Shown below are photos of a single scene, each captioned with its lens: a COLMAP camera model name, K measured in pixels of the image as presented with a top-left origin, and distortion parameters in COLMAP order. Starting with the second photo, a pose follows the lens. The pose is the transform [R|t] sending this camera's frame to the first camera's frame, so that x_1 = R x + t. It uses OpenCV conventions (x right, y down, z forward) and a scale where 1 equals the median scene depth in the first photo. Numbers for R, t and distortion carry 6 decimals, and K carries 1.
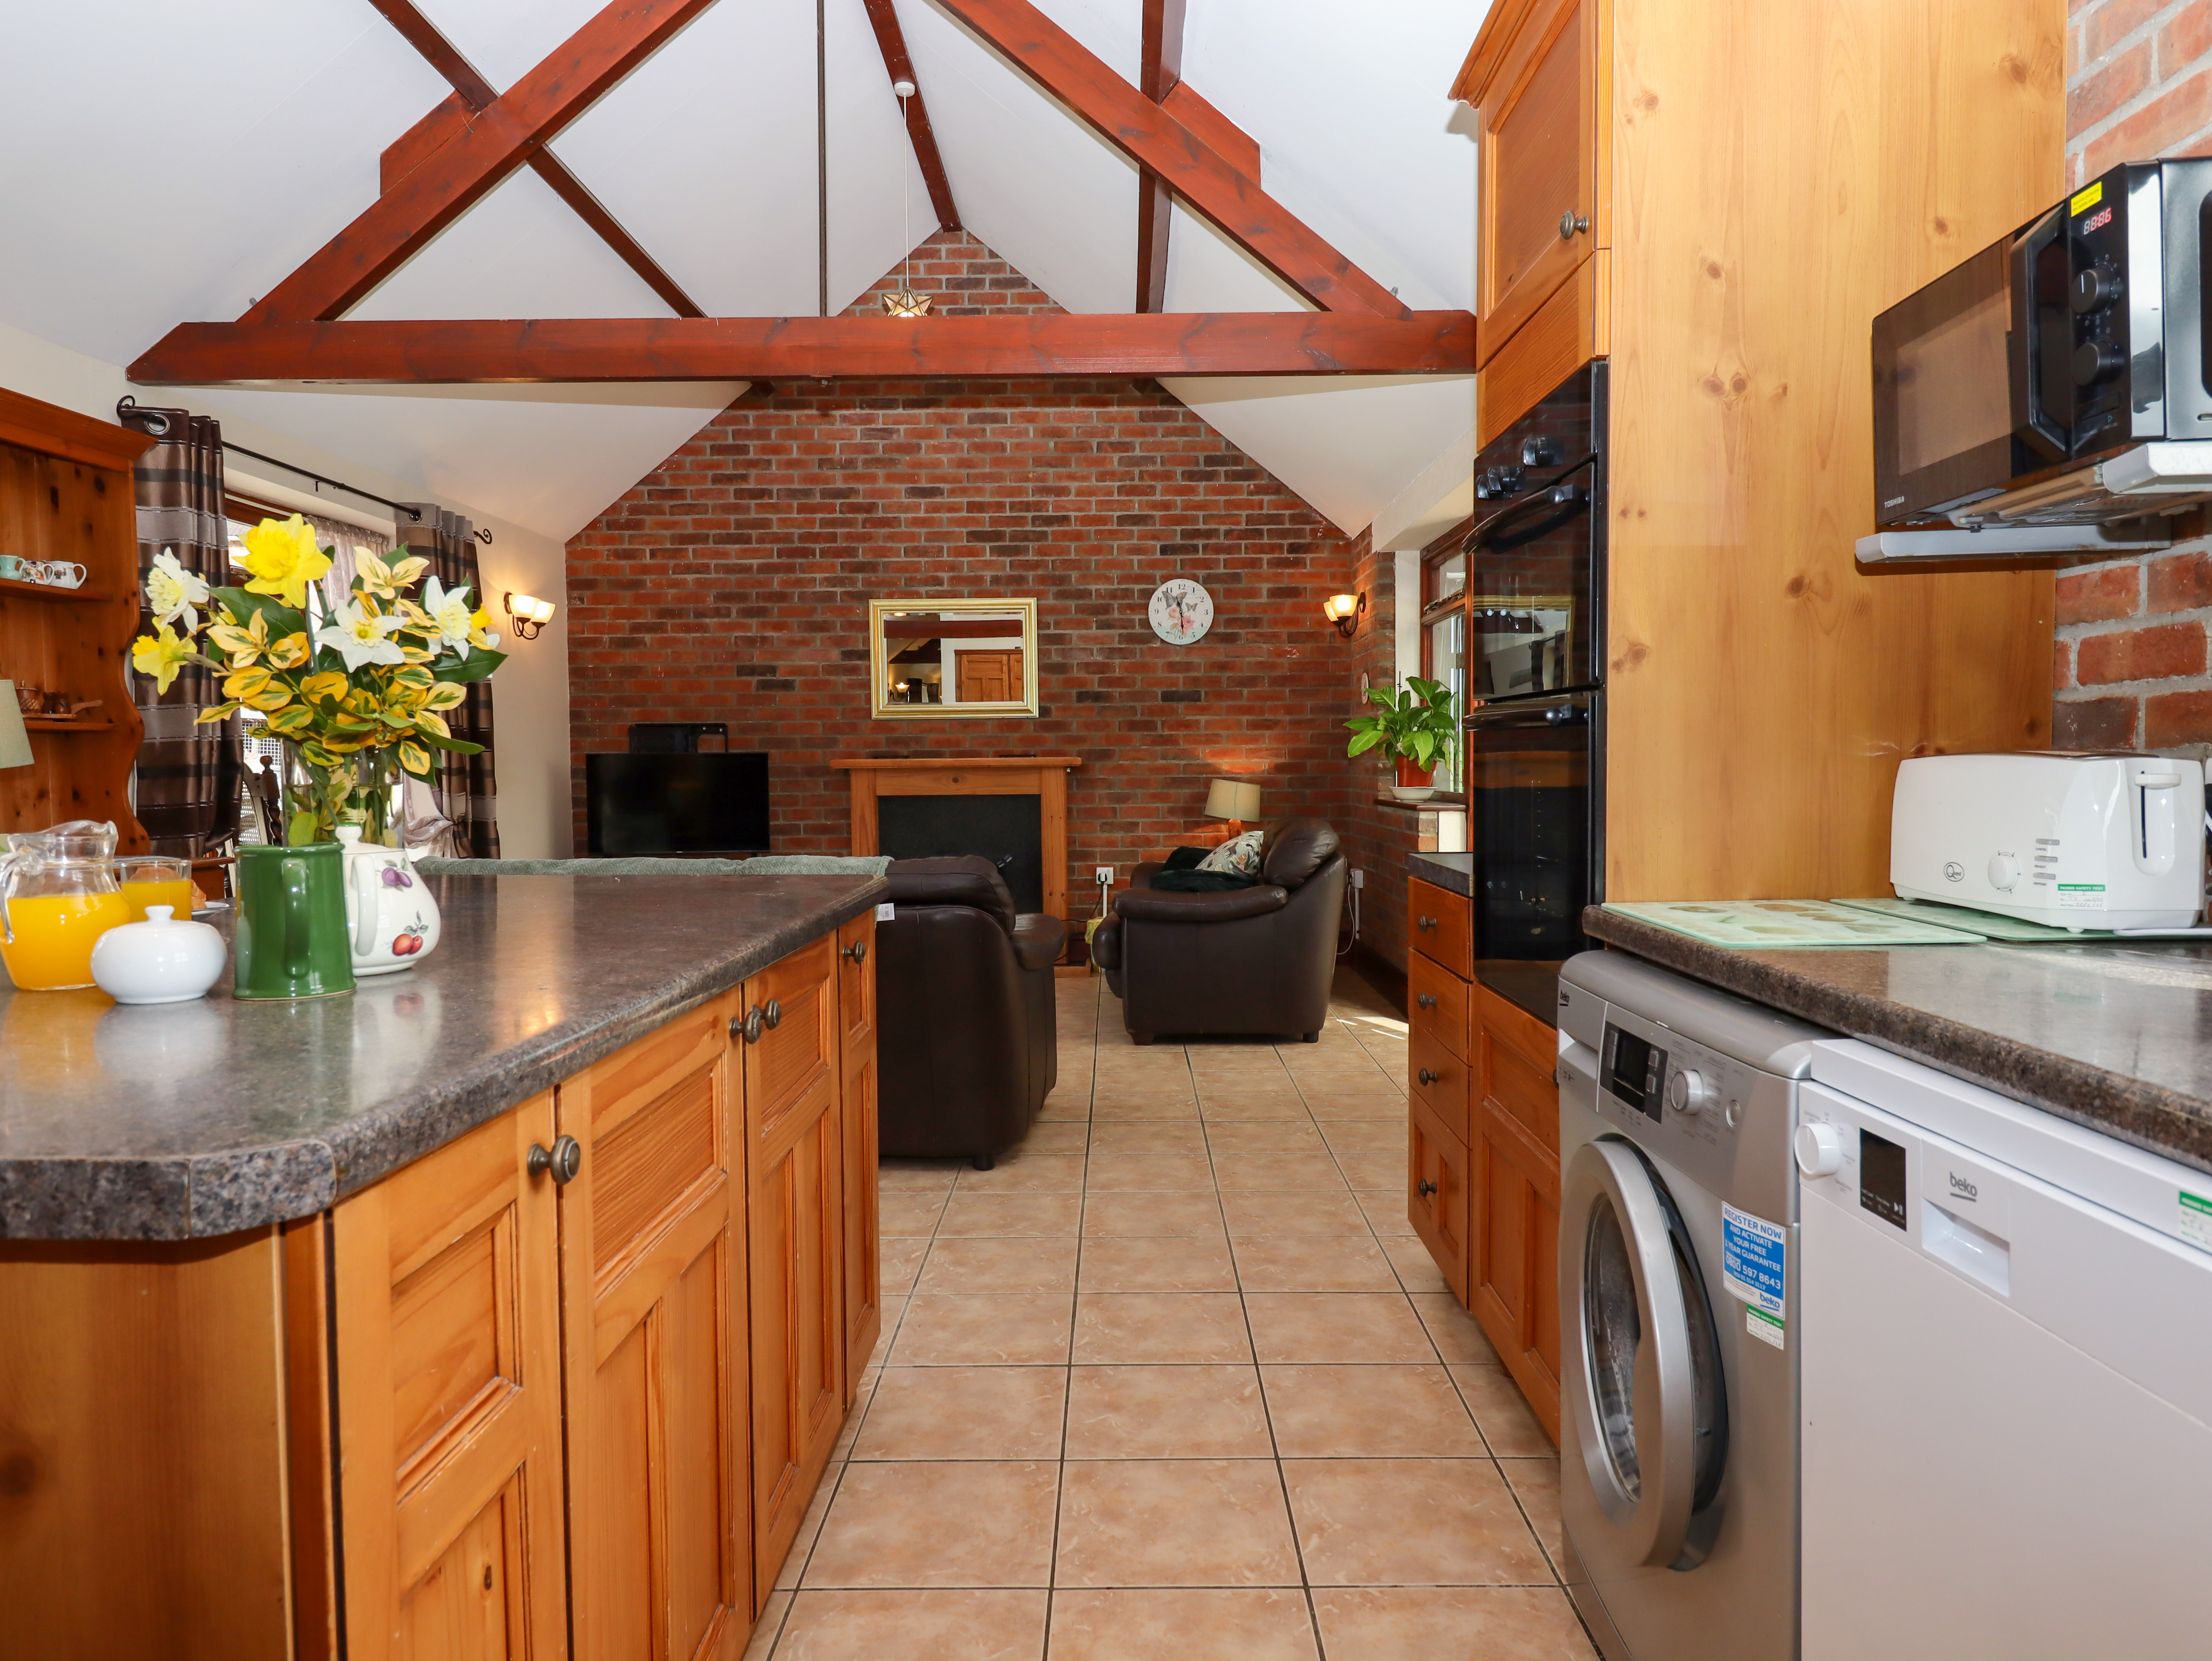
lens RADIAL K [[1386.0, 0, 1114.8], [0, 1386.0, 827.7], [0, 0, 1]] dist [-0.001173, -0.005484]
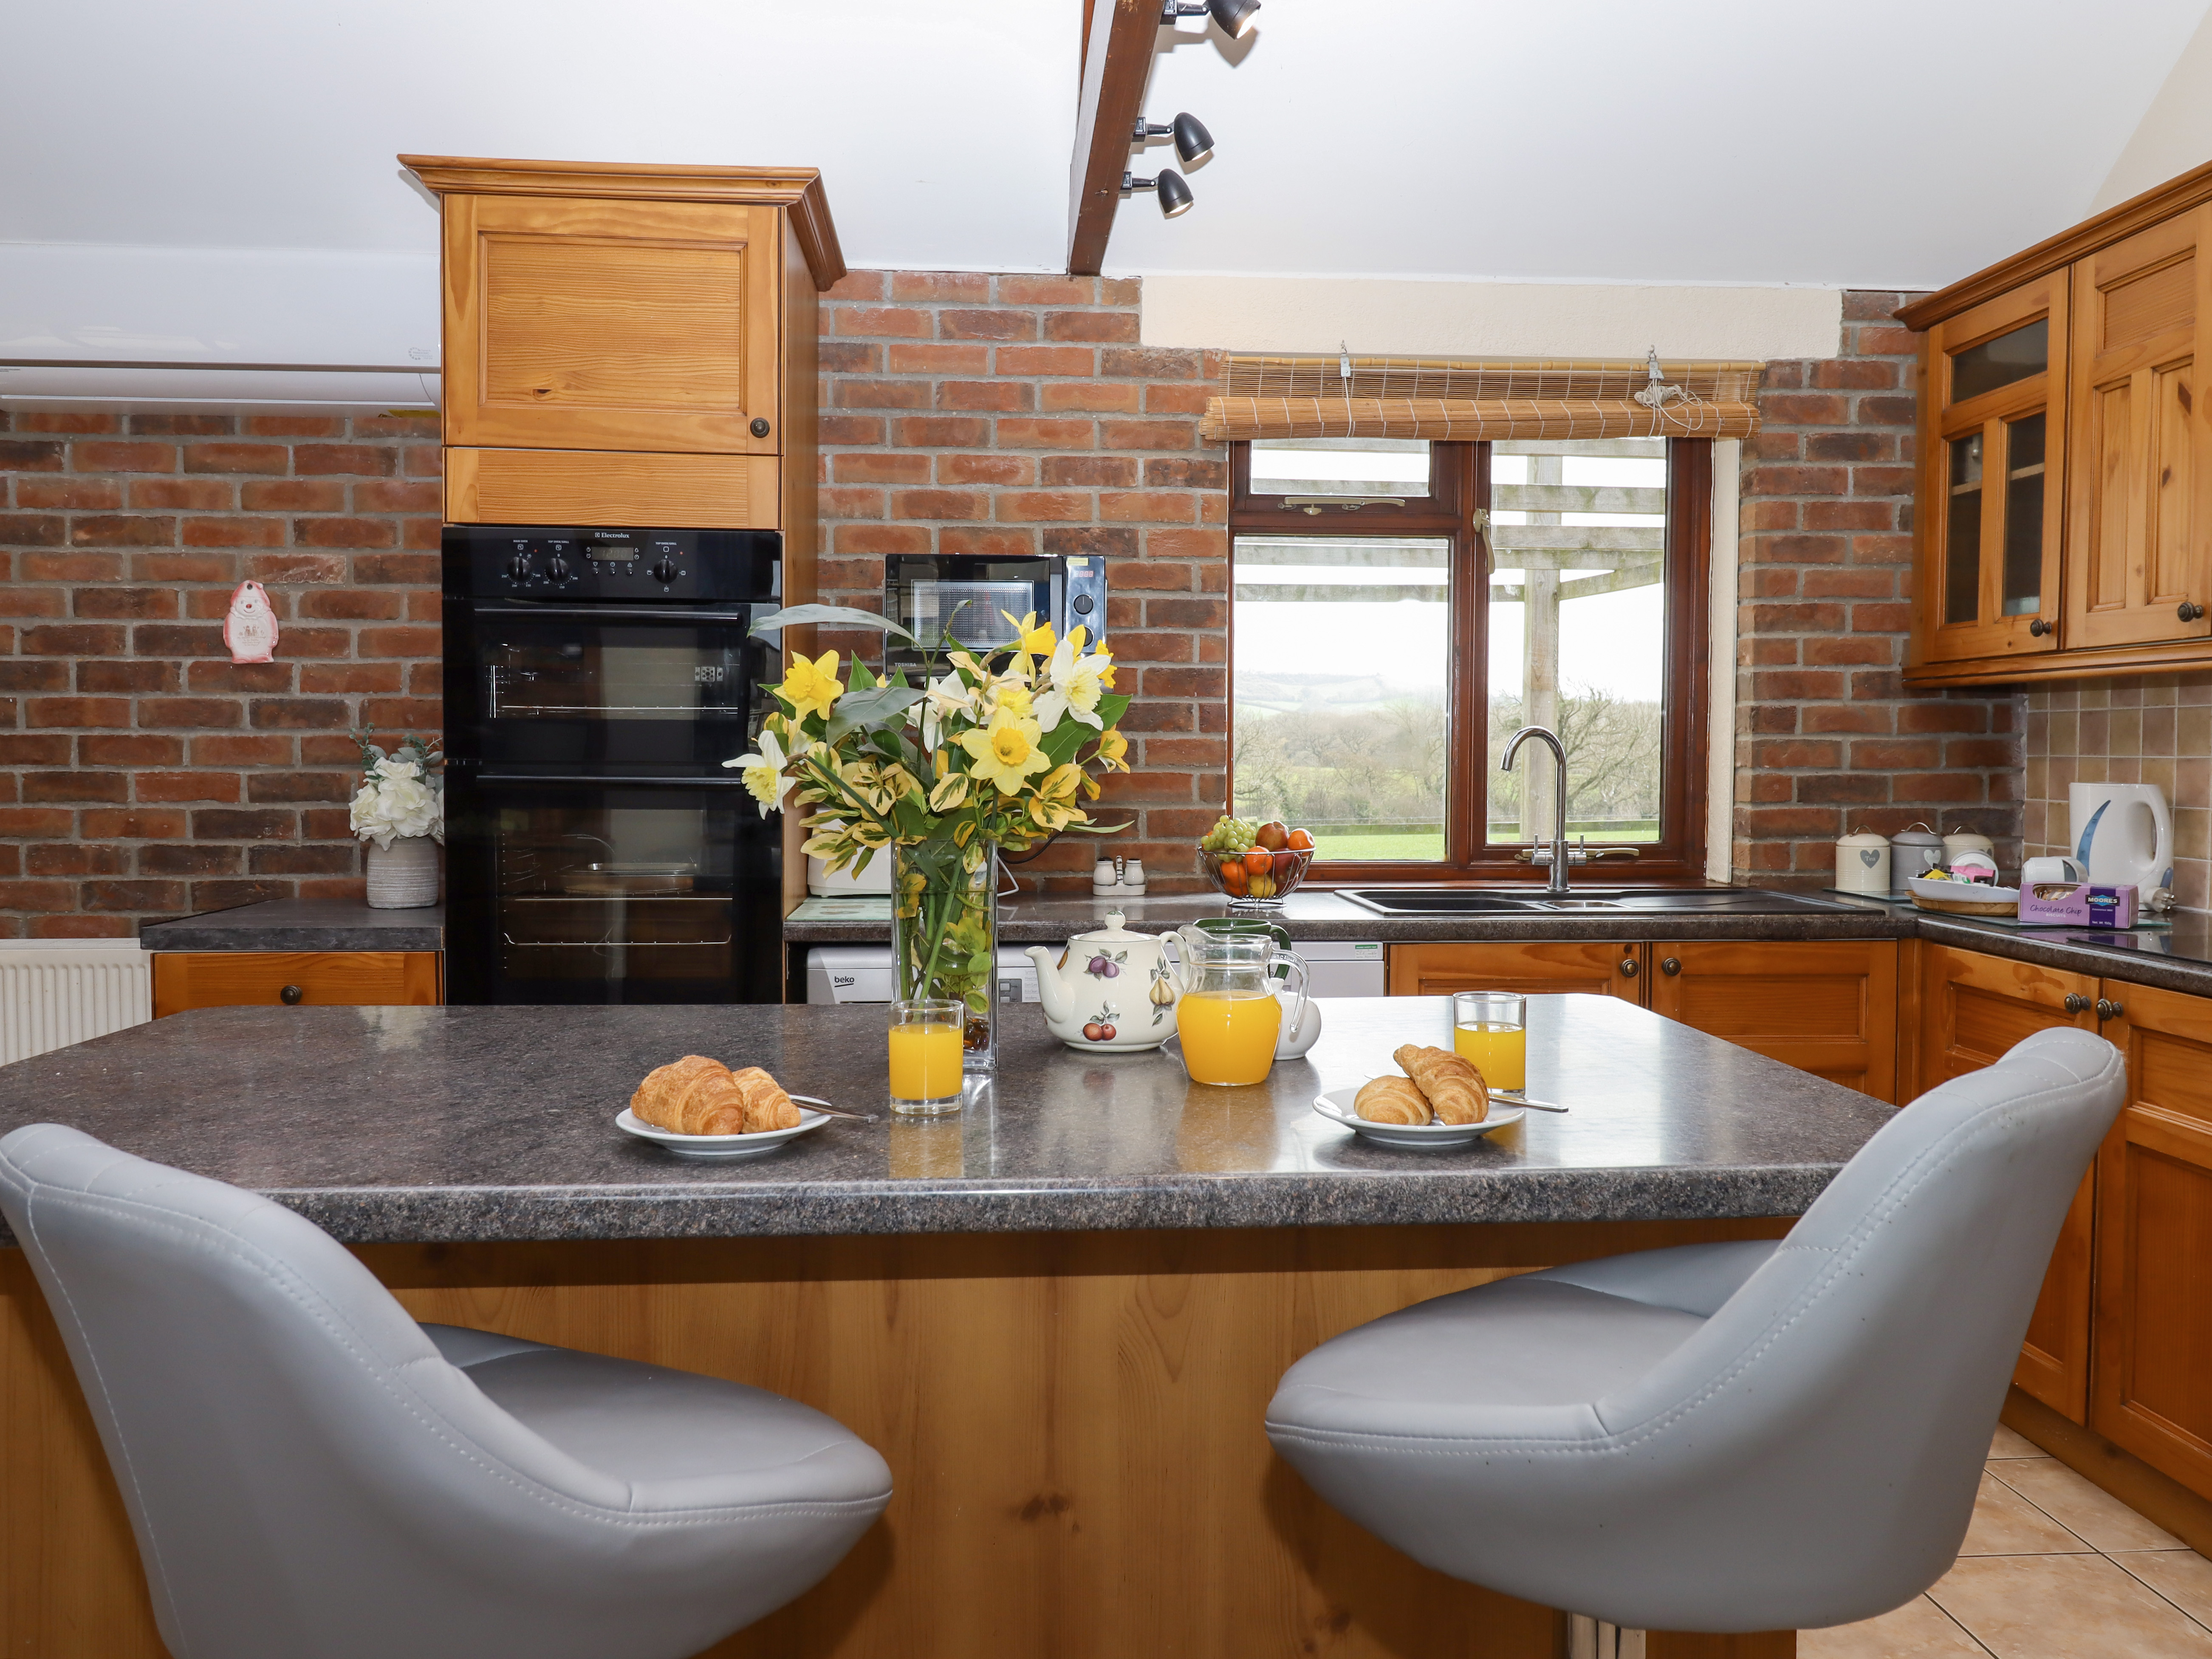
lens RADIAL K [[1675.7, 0, 1106.0], [0, 1675.7, 829.5], [0, 0, 1]] dist [0.000737, -0.003912]
pose [[-0.078601, -0.037461, 0.996202, -1.393498], [0.044502, 0.998166, 0.041046, -0.091950], [-0.995912, 0.047559, -0.076790, 0.819807]]
